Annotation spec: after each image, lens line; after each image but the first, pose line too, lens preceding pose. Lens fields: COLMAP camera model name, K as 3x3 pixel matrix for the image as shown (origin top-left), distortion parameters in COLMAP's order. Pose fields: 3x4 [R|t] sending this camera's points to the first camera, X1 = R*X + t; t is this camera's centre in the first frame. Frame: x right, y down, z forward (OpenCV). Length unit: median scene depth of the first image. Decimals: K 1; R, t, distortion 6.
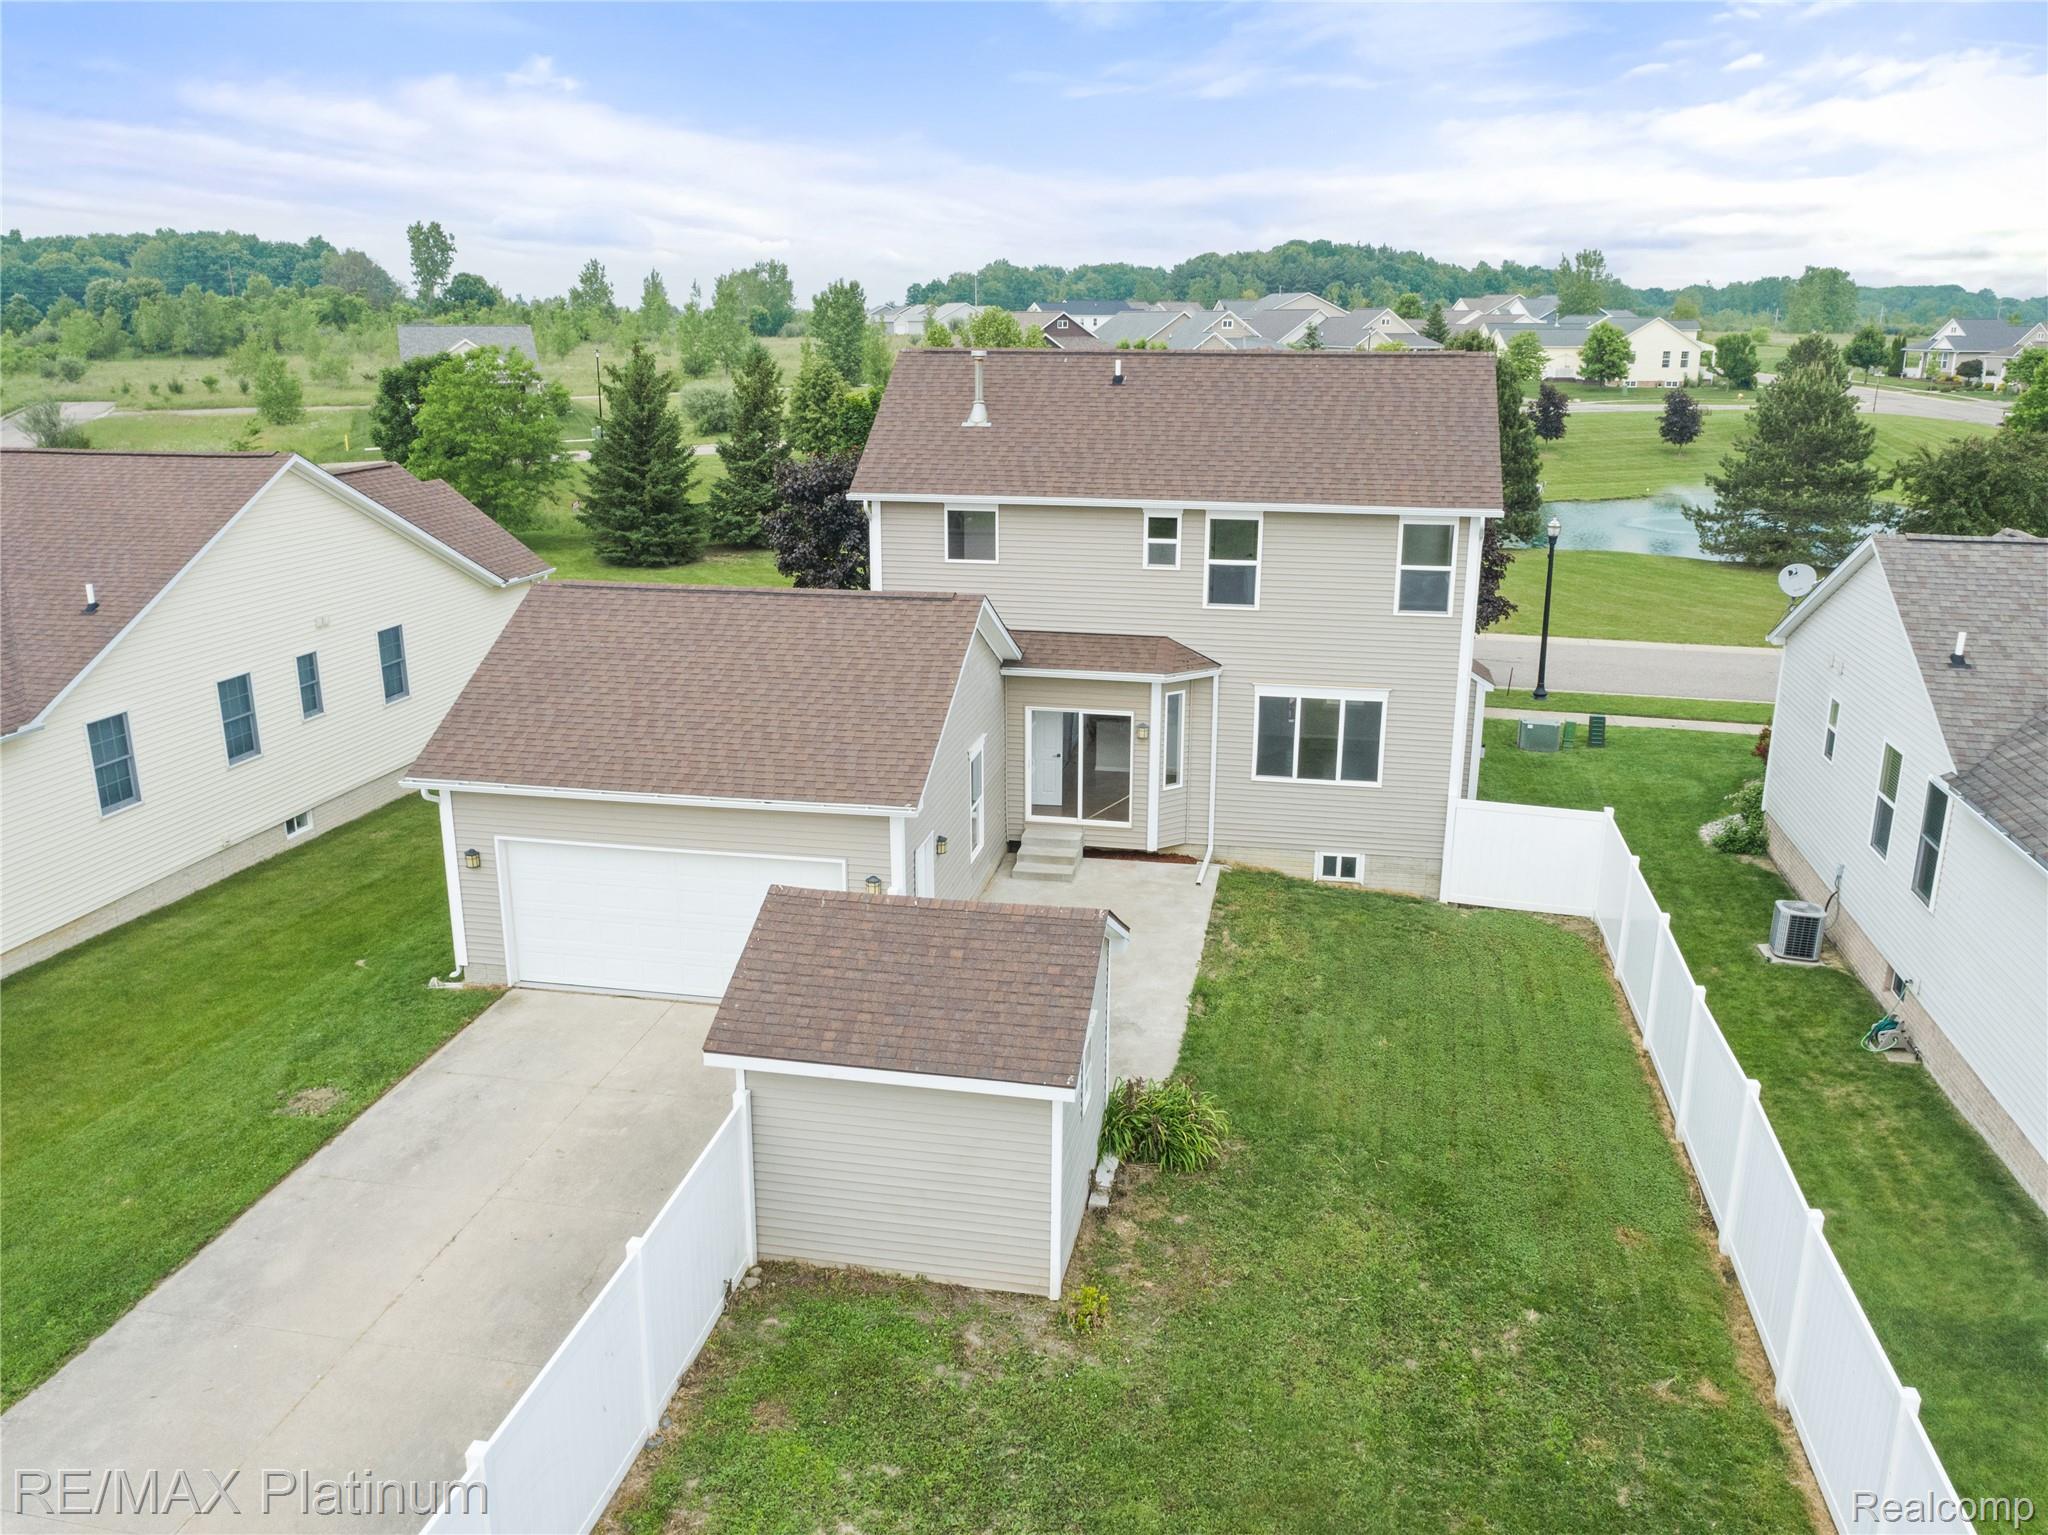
lens RADIAL K [[1560.4, 0, 1022.9], [0, 1560.4, 769.5], [0, 0, 1]] dist [-0.019934, 0.010220]
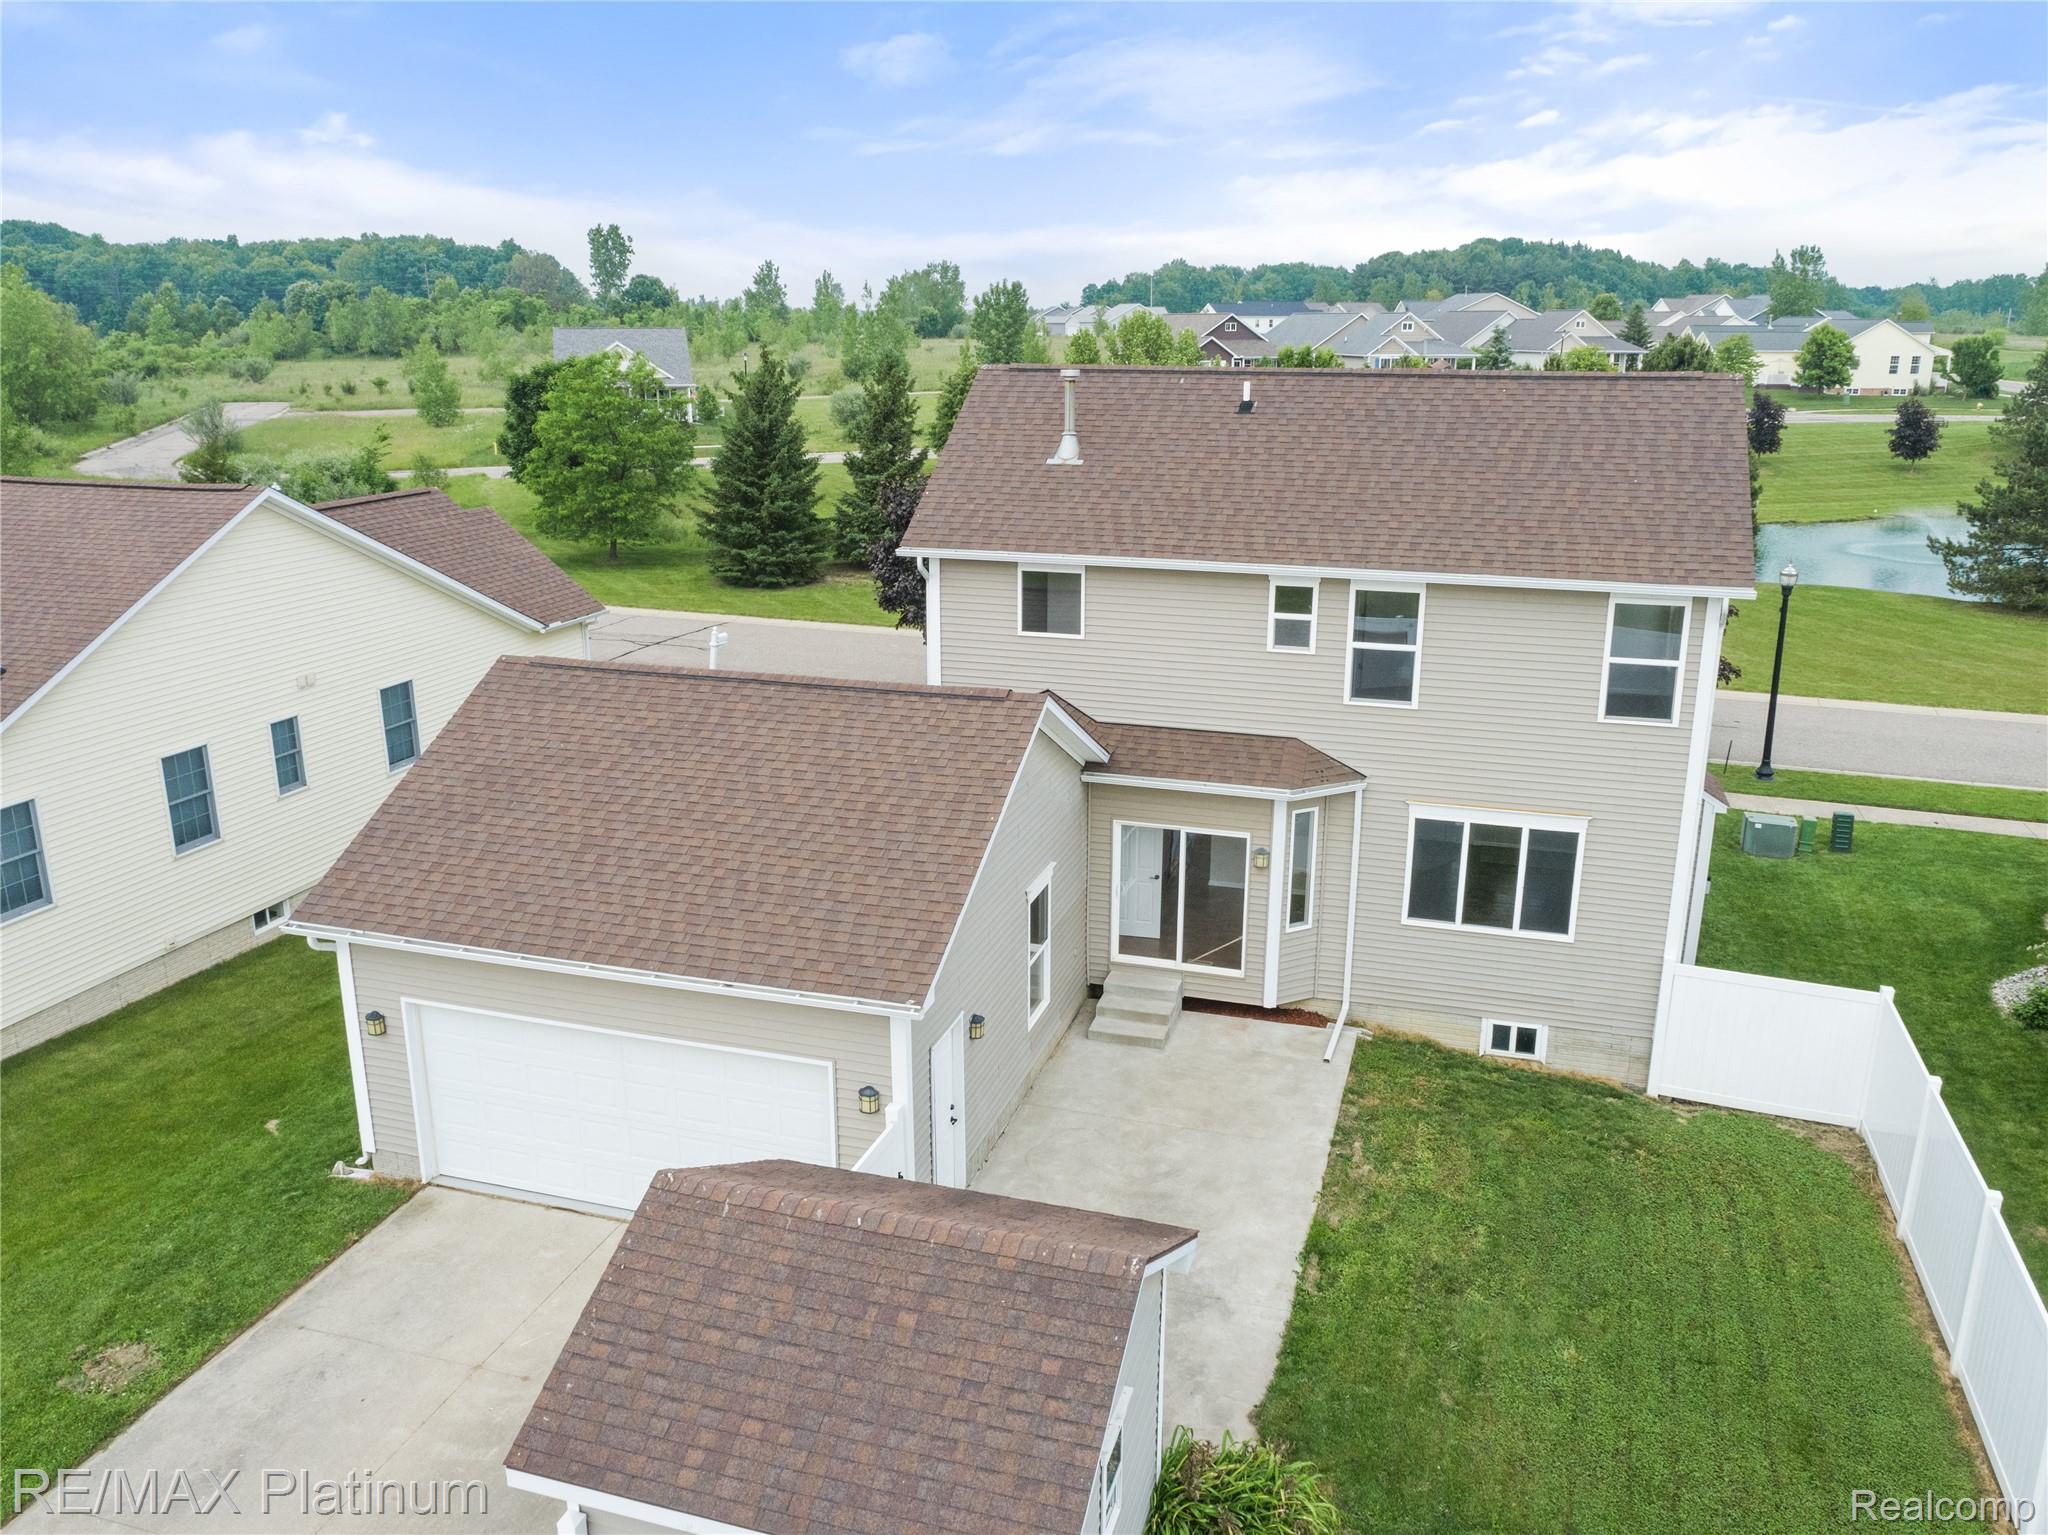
lens RADIAL K [[1560.4, 0, 1018.8], [0, 1560.4, 766.0], [0, 0, 1]] dist [-0.019934, 0.010220]
pose [[0.993701, 0.030058, -0.107958, 0.039289], [-0.030301, 0.999541, -0.000604, -0.066705], [0.107890, 0.003871, 0.994155, 0.211238]]
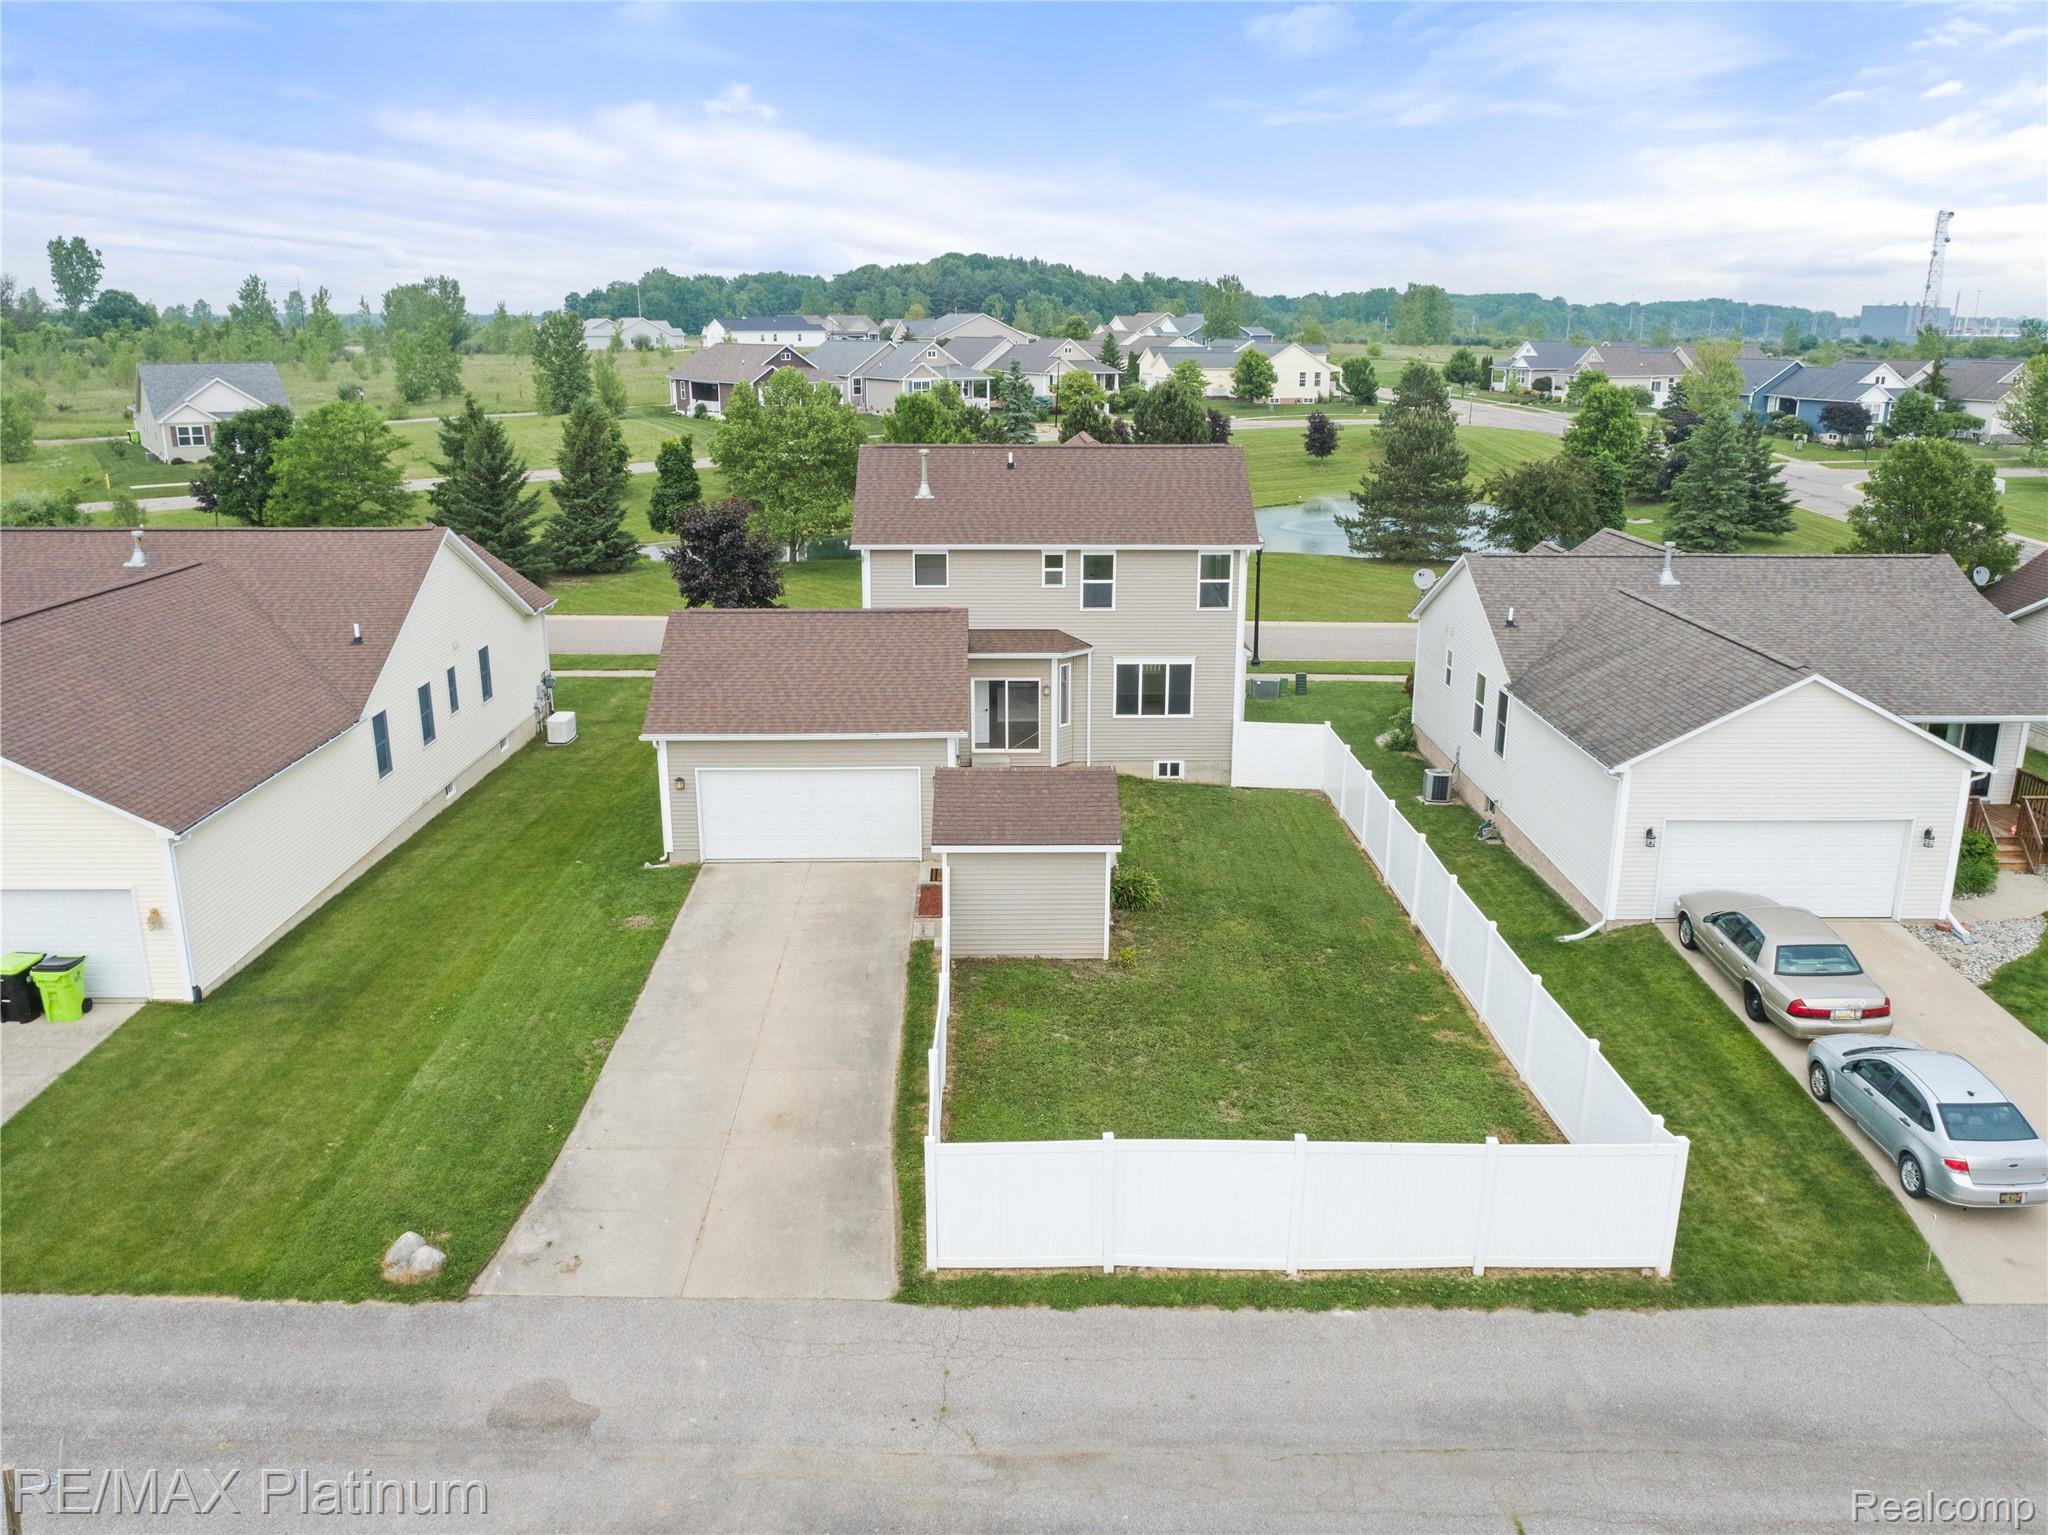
lens RADIAL K [[1560.4, 0, 1031.4], [0, 1560.4, 770.8], [0, 0, 1]] dist [-0.019934, 0.010220]
pose [[0.975529, -0.060262, 0.211449, -0.278431], [0.060252, 0.998162, 0.006495, 0.045907], [-0.211452, 0.006405, 0.977367, -0.541978]]
